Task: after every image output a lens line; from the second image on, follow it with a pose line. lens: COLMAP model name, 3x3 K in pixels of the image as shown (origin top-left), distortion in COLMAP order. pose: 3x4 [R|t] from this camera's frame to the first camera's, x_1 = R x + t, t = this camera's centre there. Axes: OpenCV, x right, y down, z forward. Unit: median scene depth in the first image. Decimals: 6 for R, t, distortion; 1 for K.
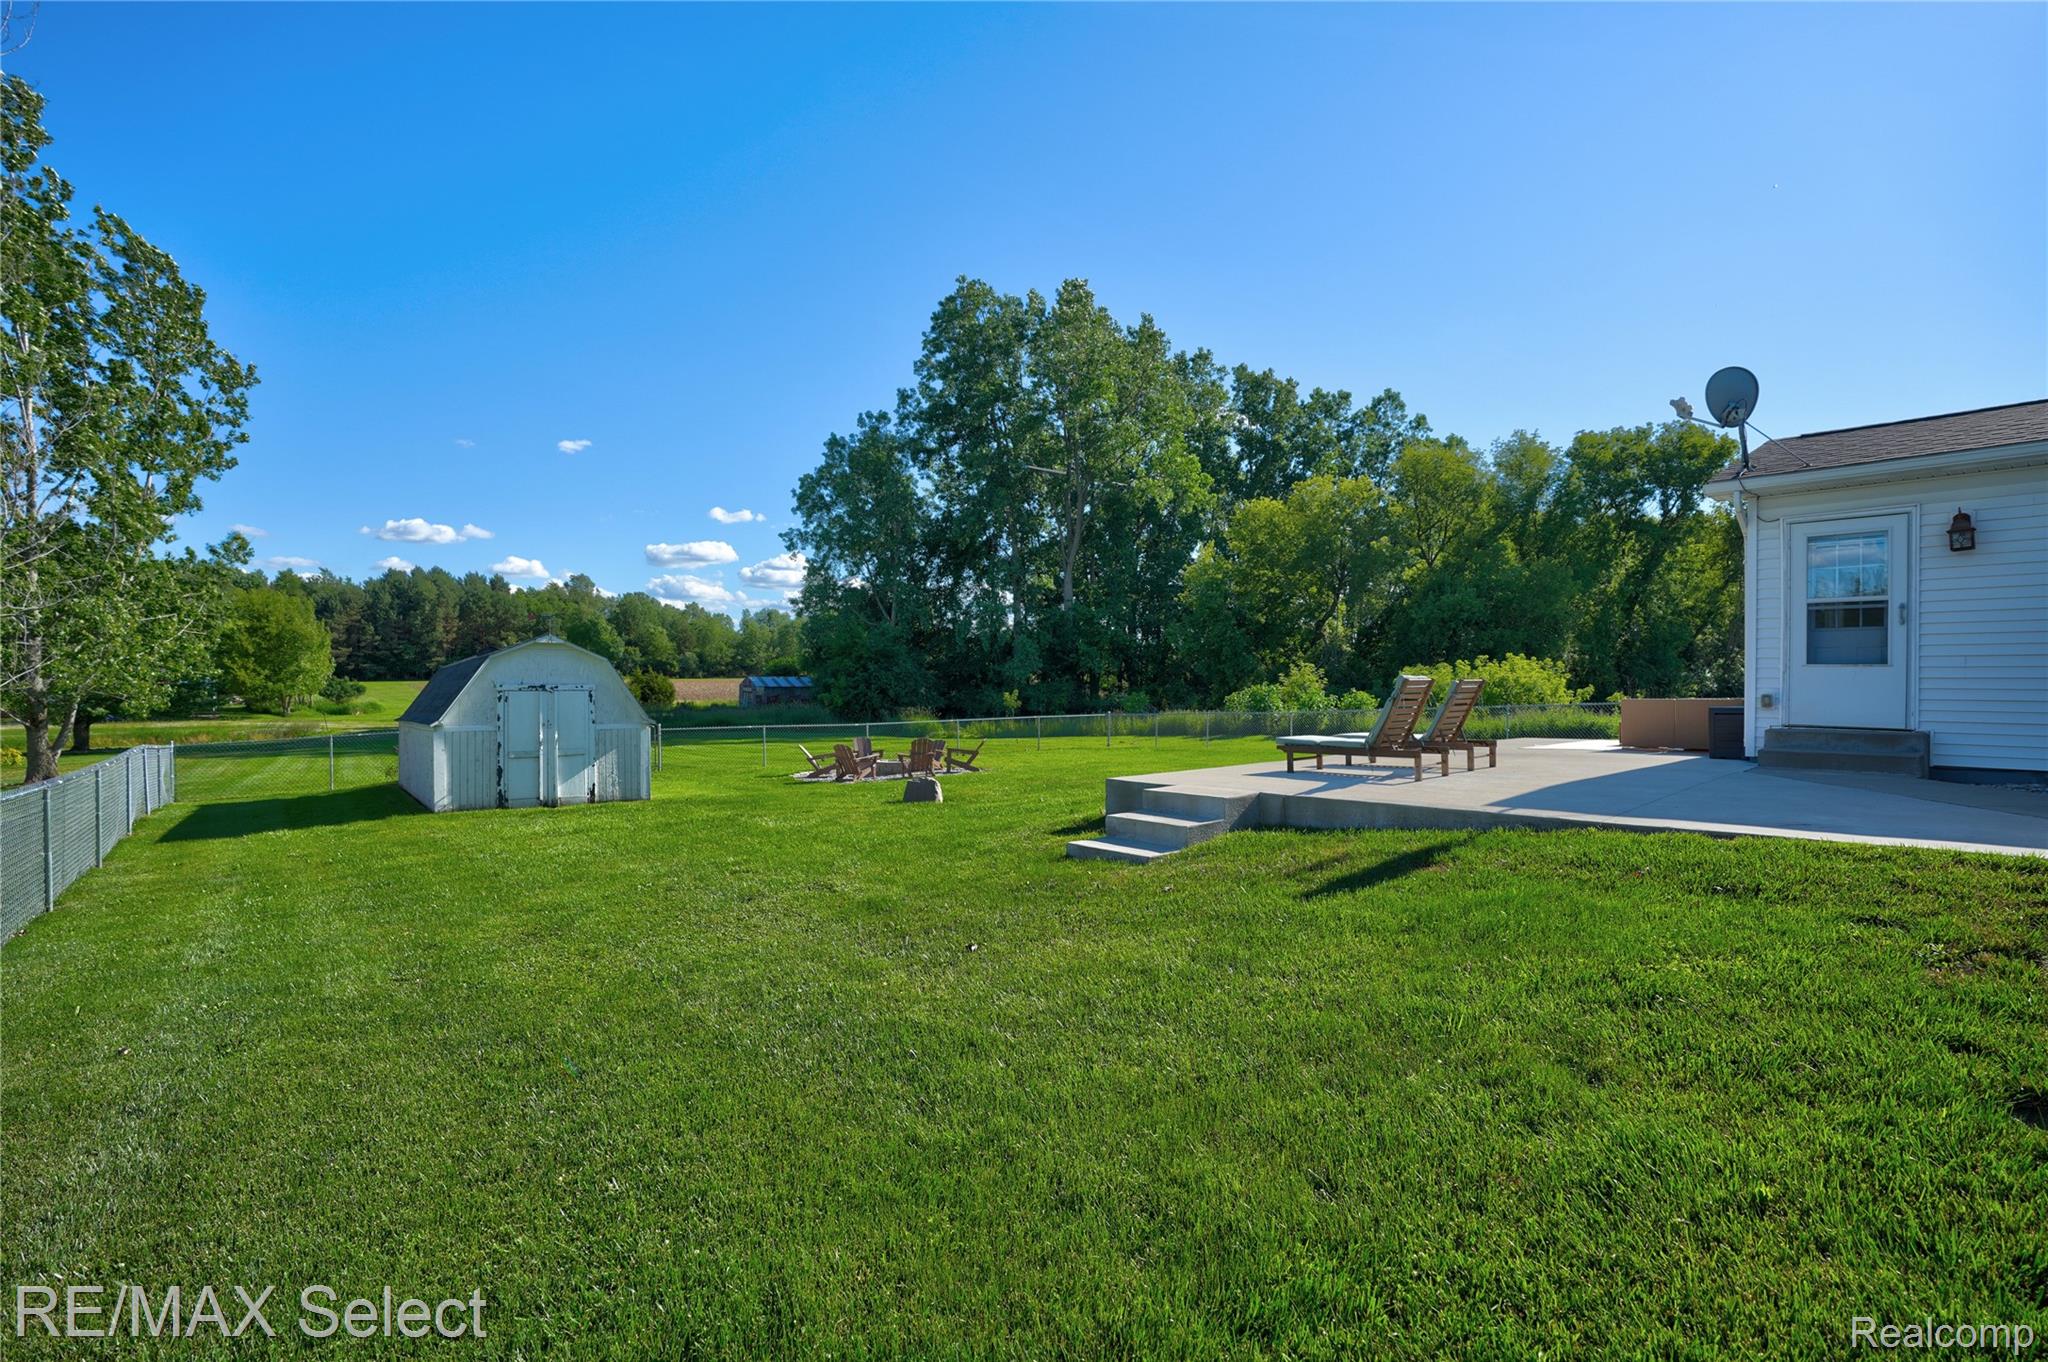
lens RADIAL K [[926.8, 0, 1018.2], [0, 926.8, 676.4], [0, 0, 1]] dist [-0.043146, 0.022352]
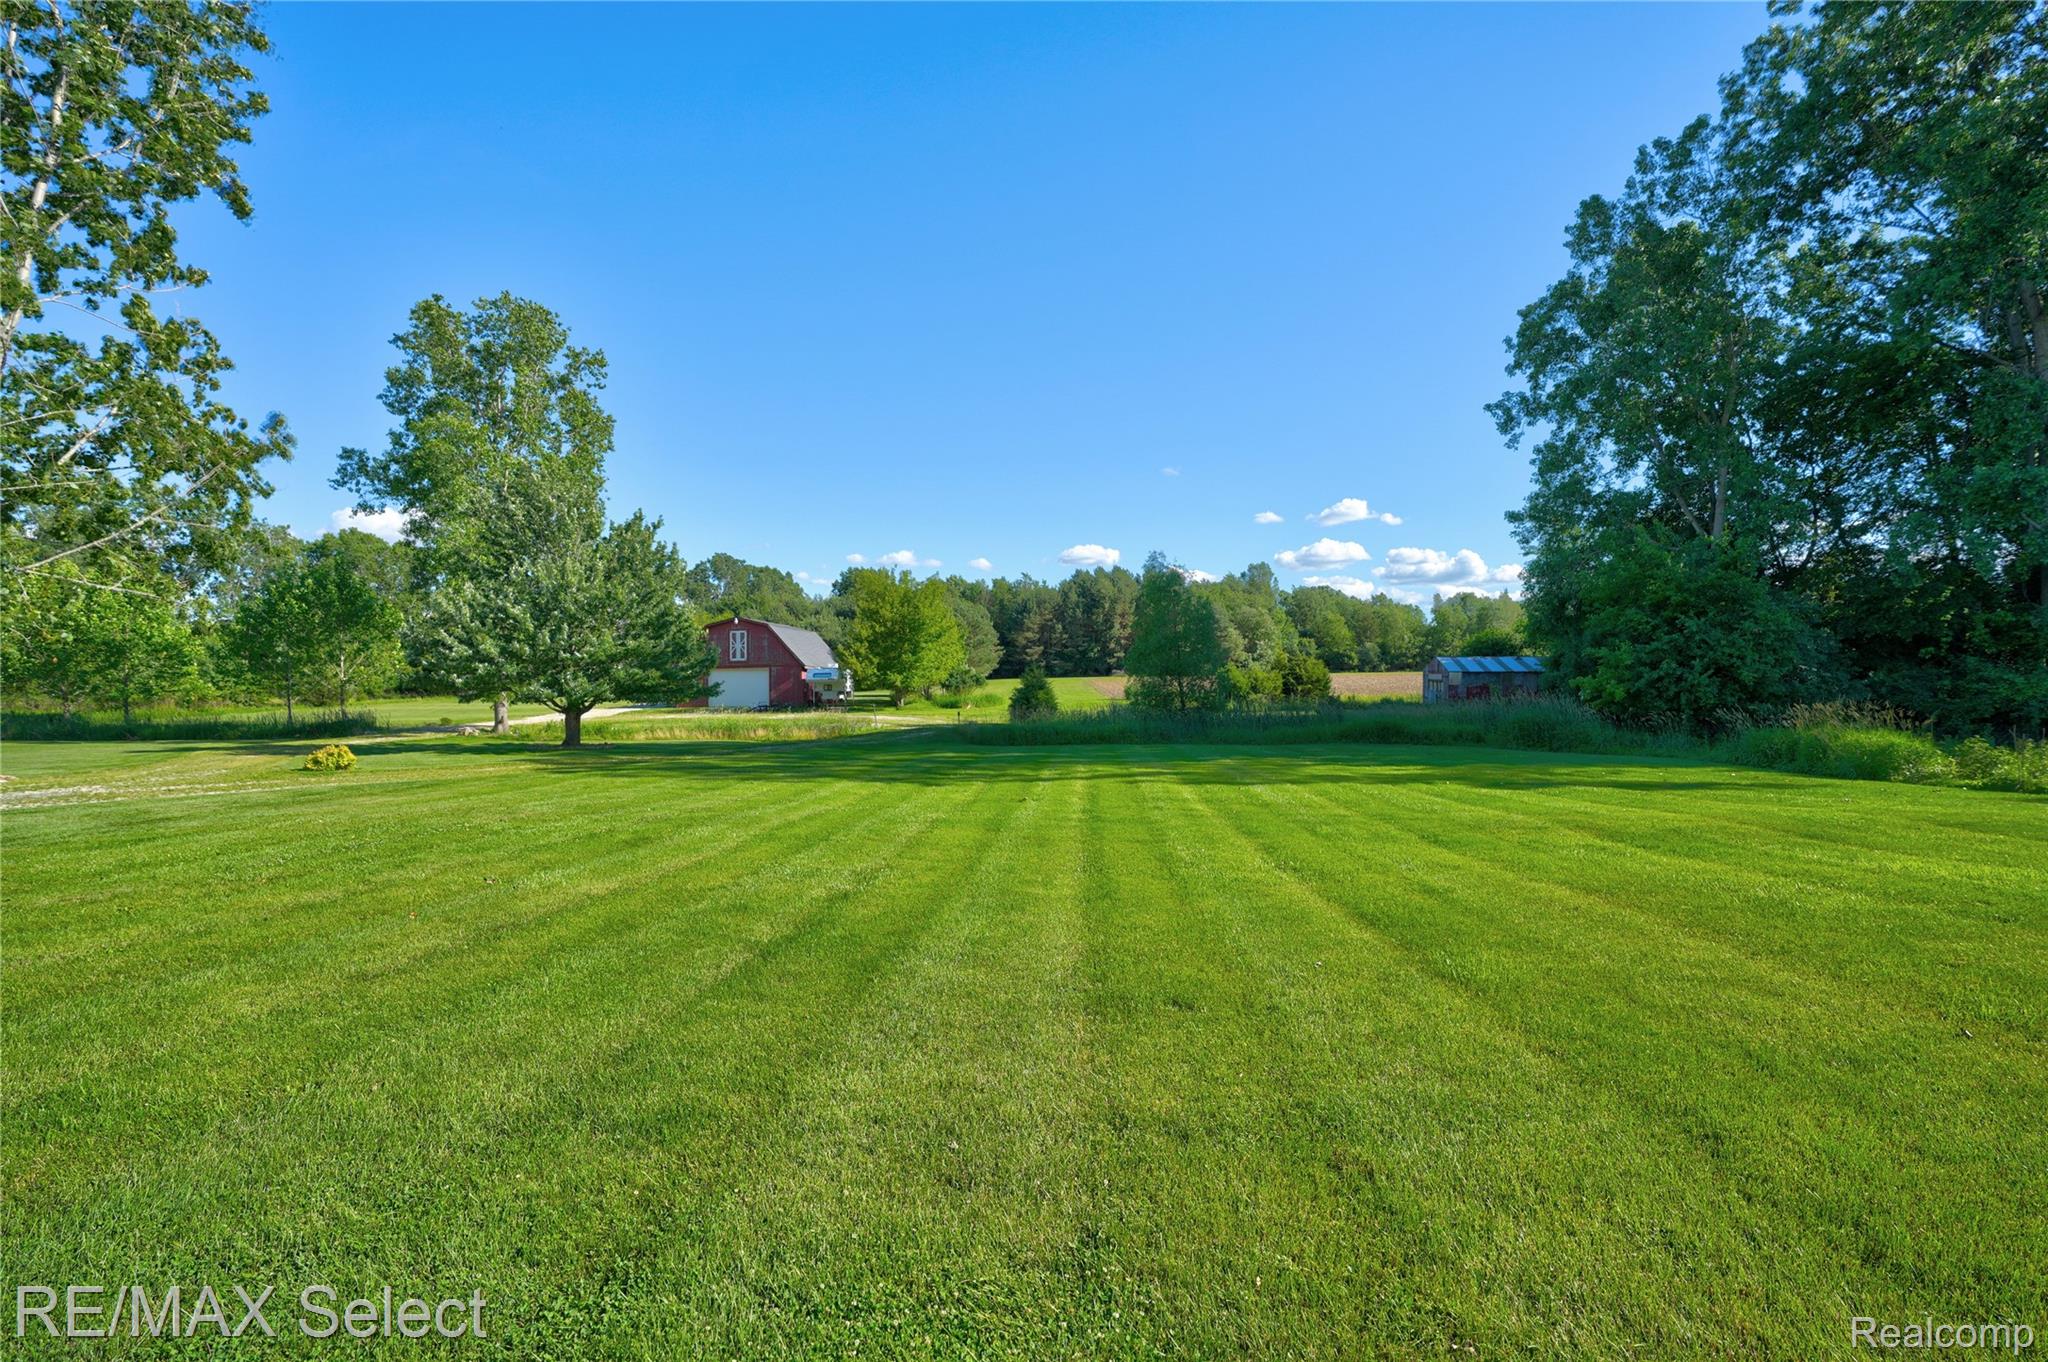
lens RADIAL K [[937.2, 0, 993.1], [0, 937.2, 687.6], [0, 0, 1]] dist [-0.057897, 0.000212]
pose [[0.740957, -0.001089, -0.671551, -0.100197], [0.010679, 0.999891, 0.010160, 0.014002], [0.671467, -0.014700, 0.740888, 0.358286]]
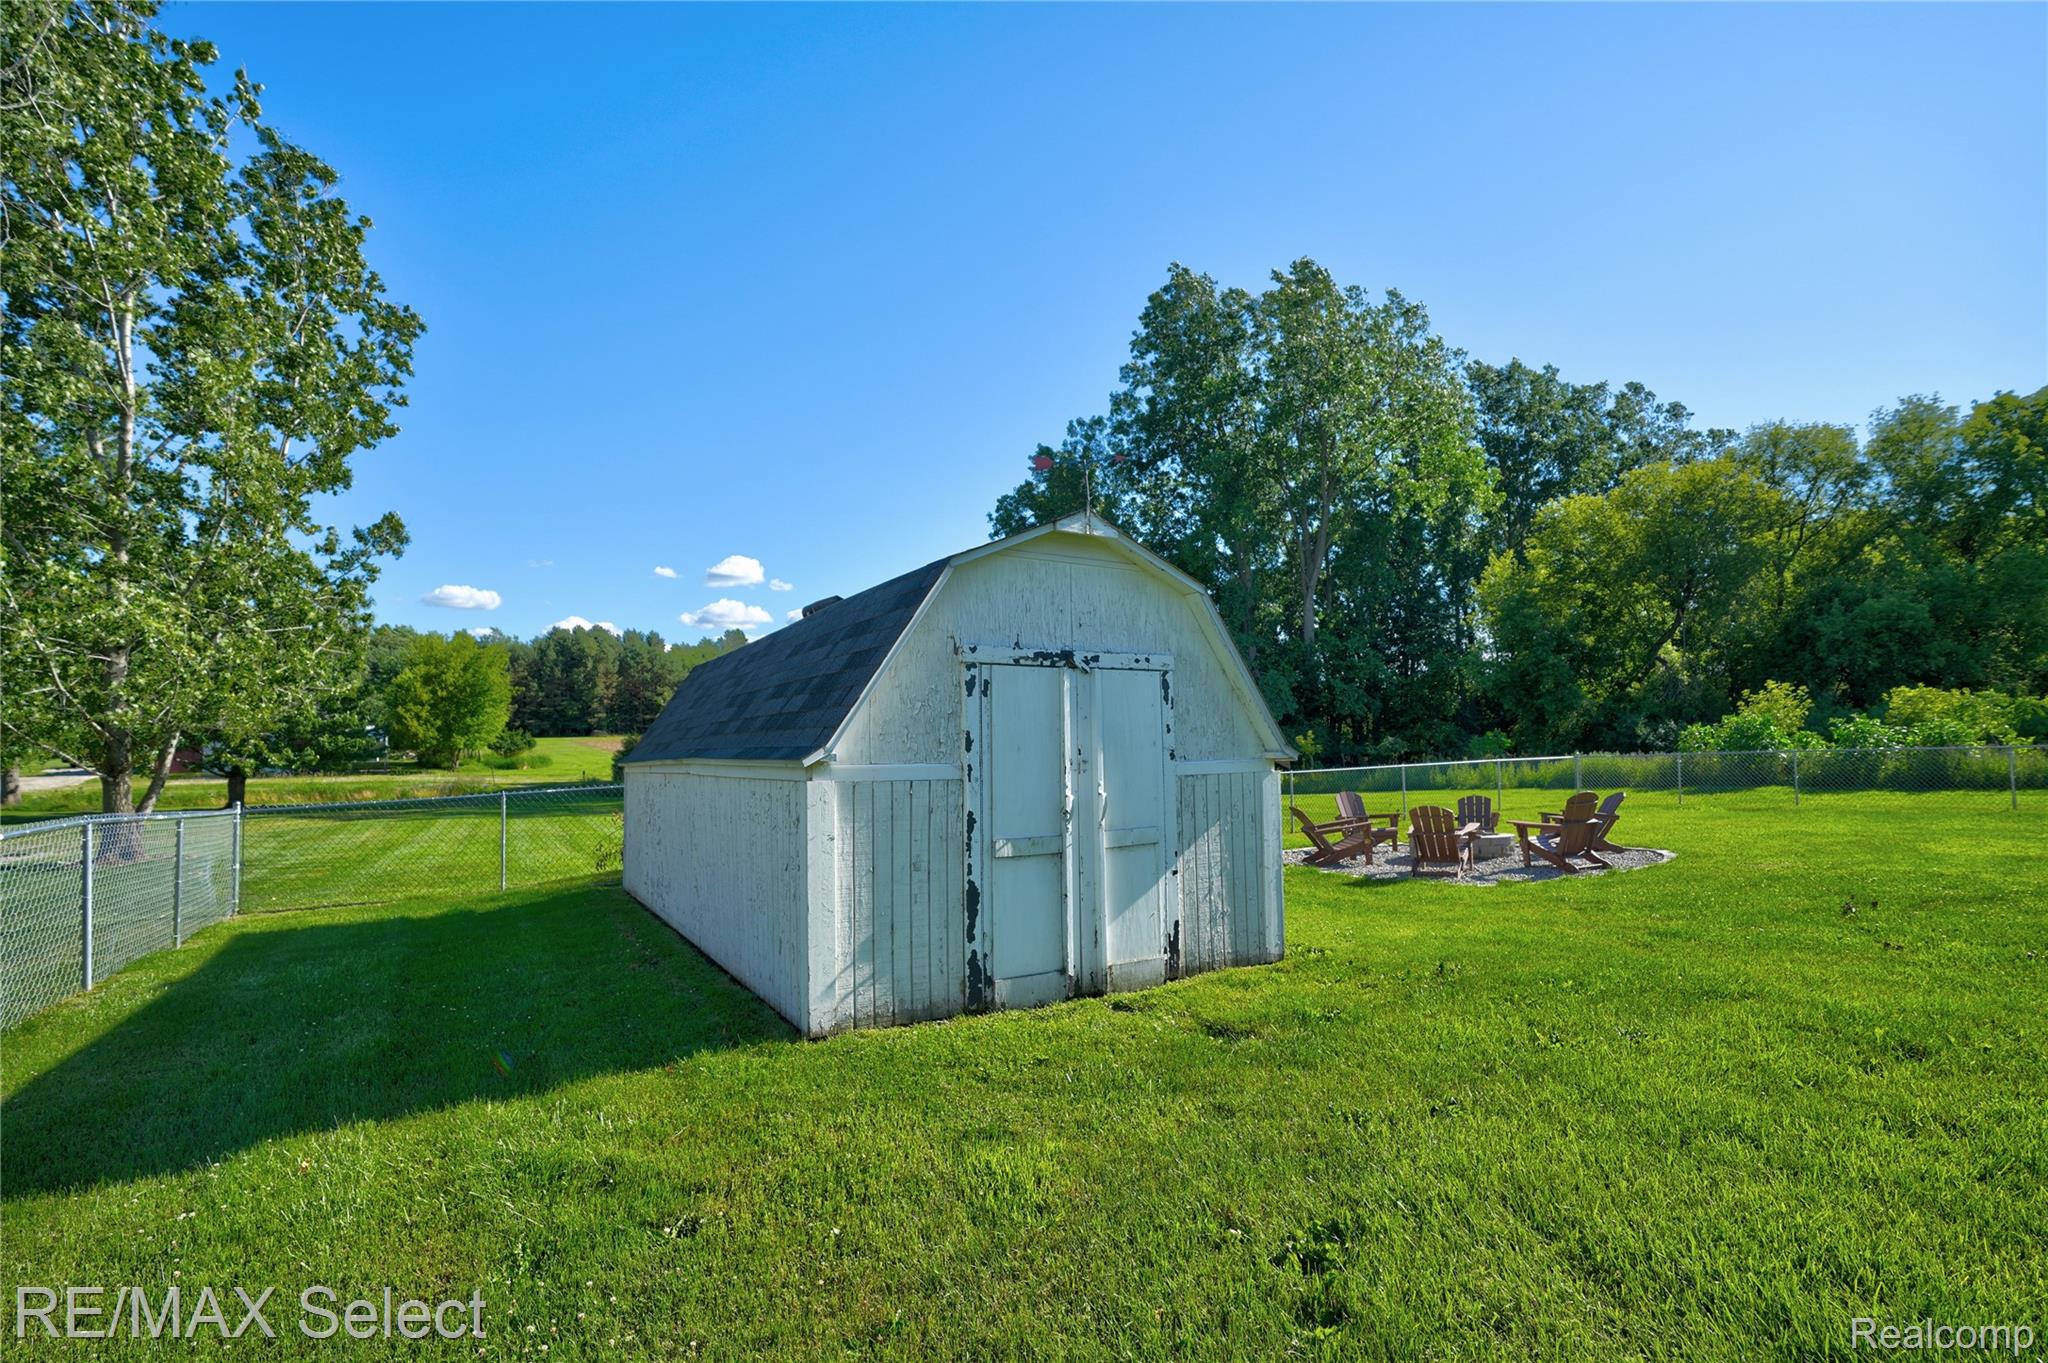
lens RADIAL K [[926.1, 0, 1024.0], [0, 926.1, 681.5], [0, 0, 1]] dist [-0.013419, 0.000552]
pose [[0.991650, -0.015116, -0.128072, -0.099106], [0.008269, 0.998516, -0.053829, 0.008236], [0.128696, 0.052320, 0.990303, 0.129010]]
